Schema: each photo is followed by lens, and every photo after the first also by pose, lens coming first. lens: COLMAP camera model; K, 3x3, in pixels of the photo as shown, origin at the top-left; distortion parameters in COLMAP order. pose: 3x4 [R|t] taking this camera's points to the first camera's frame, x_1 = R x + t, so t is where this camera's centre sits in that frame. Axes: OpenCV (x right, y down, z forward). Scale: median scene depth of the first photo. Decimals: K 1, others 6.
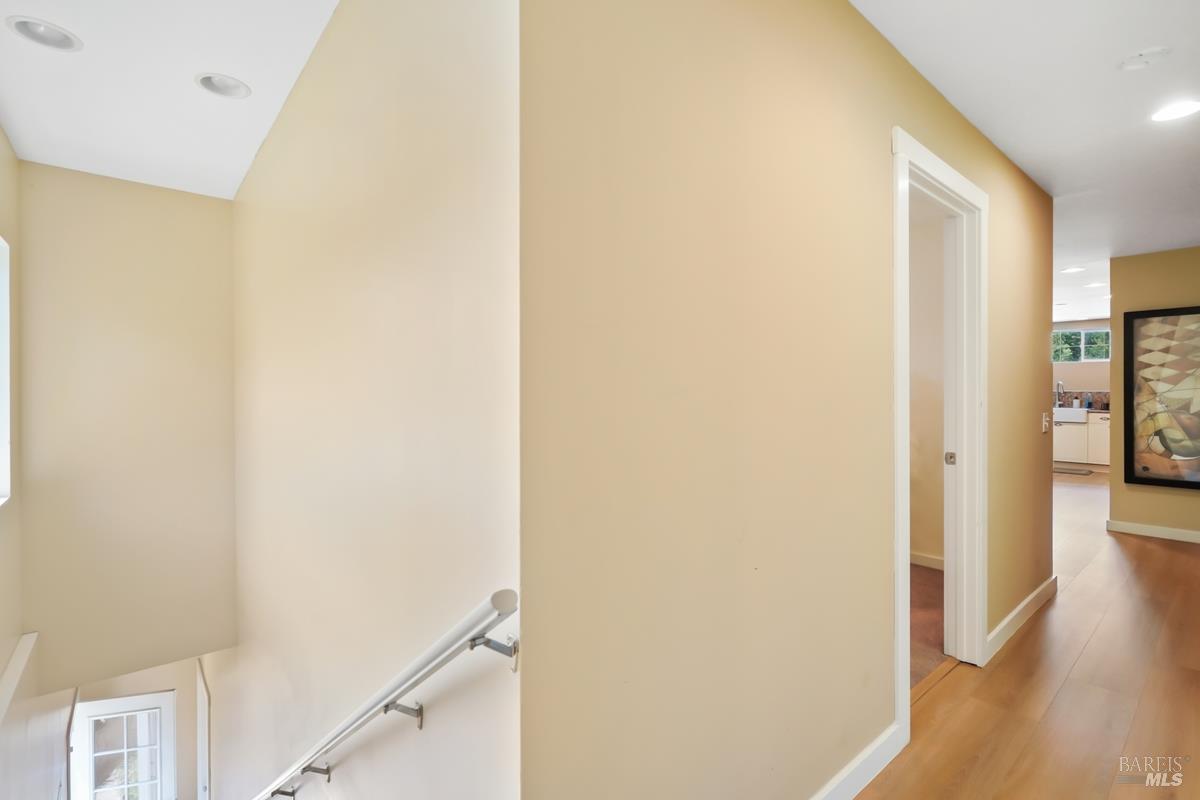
lens RADIAL K [[553.8, 0, 597.1], [0, 553.8, 397.7], [0, 0, 1]] dist [-0.003489, 0.001016]
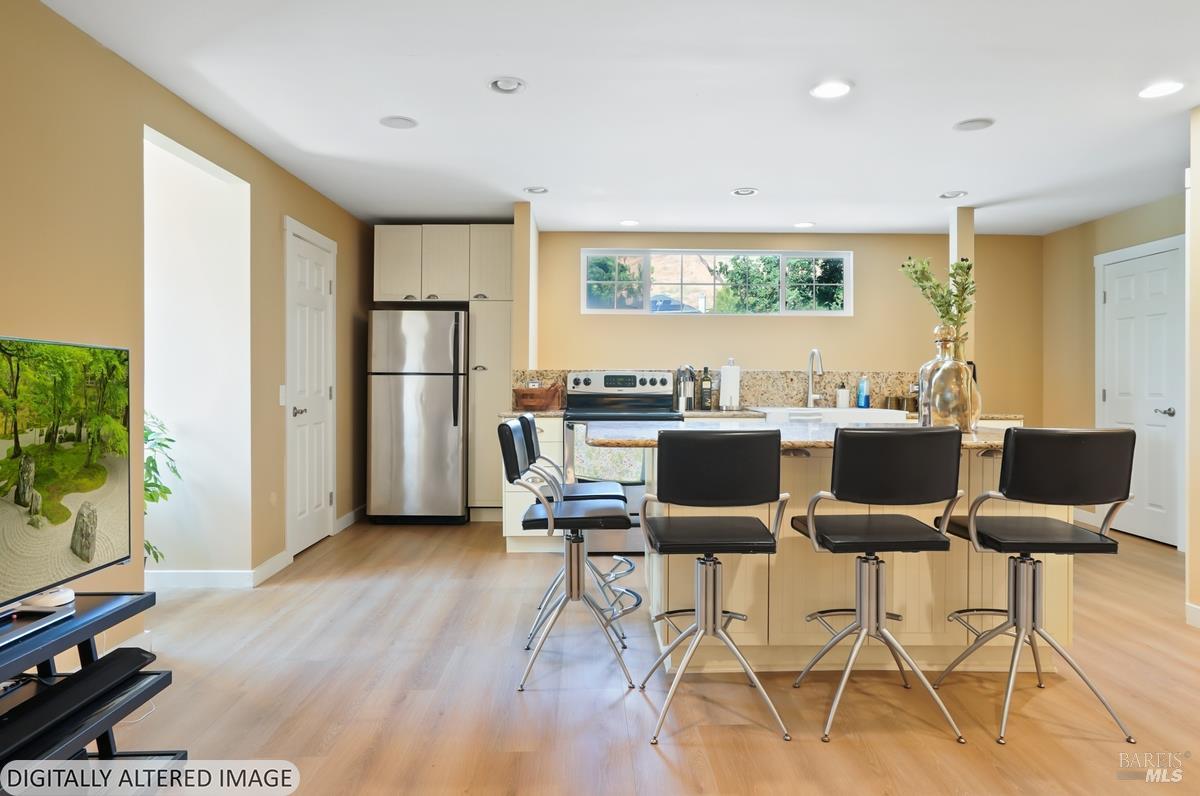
lens RADIAL K [[724.2, 0, 594.4], [0, 724.2, 382.1], [0, 0, 1]] dist [-0.019887, 0.017606]
pose [[0.643635, -0.003352, 0.765326, 0.282854], [0.007047, 0.999974, -0.001547, -0.003116], [-0.765300, 0.006390, 0.643641, 0.776187]]
